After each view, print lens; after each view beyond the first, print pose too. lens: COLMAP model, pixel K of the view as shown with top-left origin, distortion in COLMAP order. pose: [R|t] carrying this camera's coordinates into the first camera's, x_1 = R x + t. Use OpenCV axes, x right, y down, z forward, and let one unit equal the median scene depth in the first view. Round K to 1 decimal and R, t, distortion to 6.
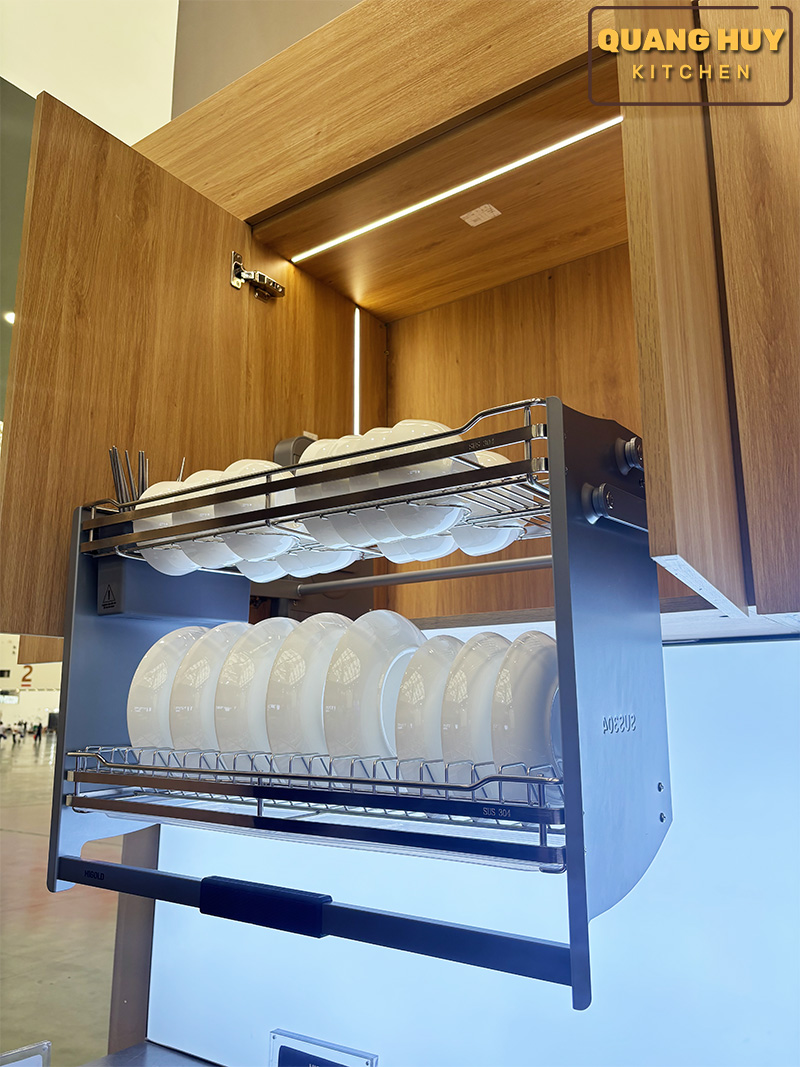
lens RADIAL K [[799.6, 0, 396.5], [0, 799.6, 549.1], [0, 0, 1]] dist [0.006556, -0.027302]
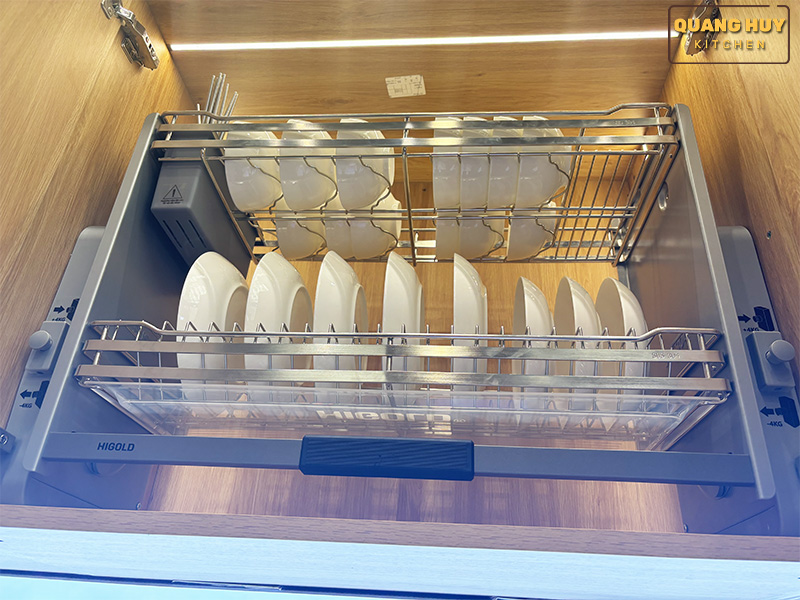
lens RADIAL K [[613.3, 0, 404.7], [0, 613.3, 304.4], [0, 0, 1]] dist [0.007895, 0.002838]
pose [[0.852933, 0.303626, 0.424637, -0.135111], [-0.158090, 0.925489, -0.344206, 0.074707], [-0.497507, 0.226454, 0.837380, 0.490022]]
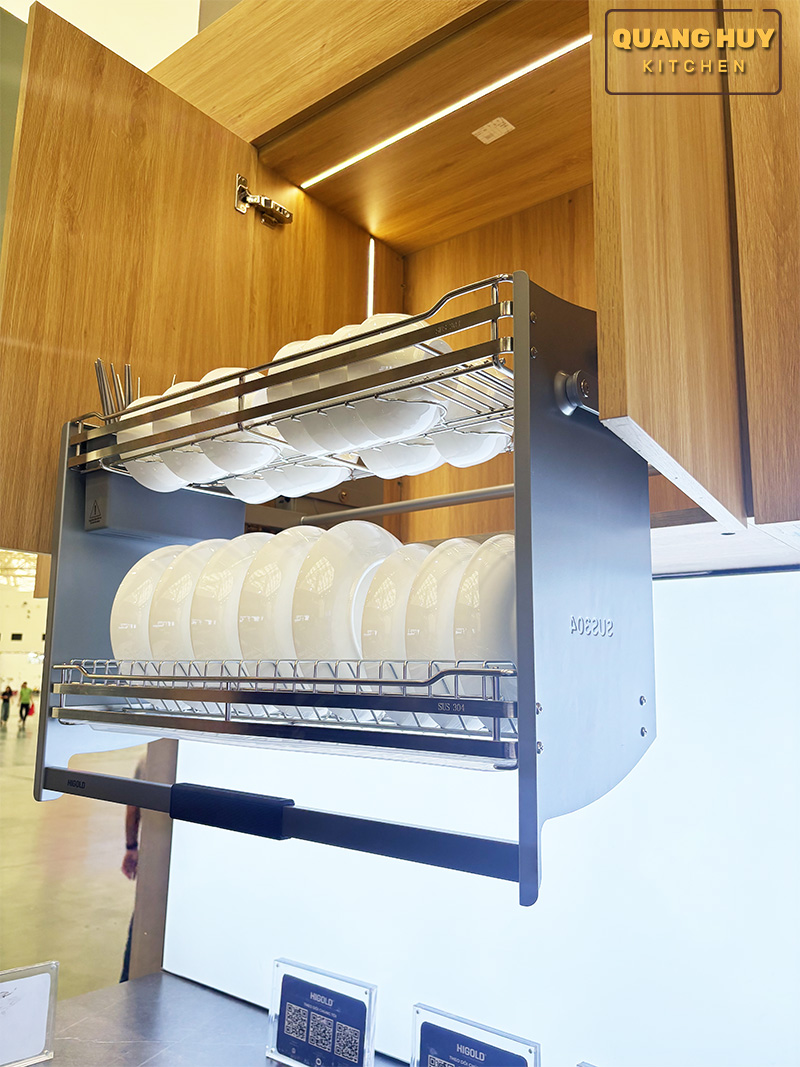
lens RADIAL K [[801.2, 0, 397.0], [0, 801.2, 551.5], [0, 0, 1]] dist [-0.004425, -0.000361]
pose [[0.998180, 0.009545, -0.059547, 0.056251], [-0.007172, 0.999176, 0.039948, 0.050689], [0.059880, -0.039449, 0.997426, 0.022978]]
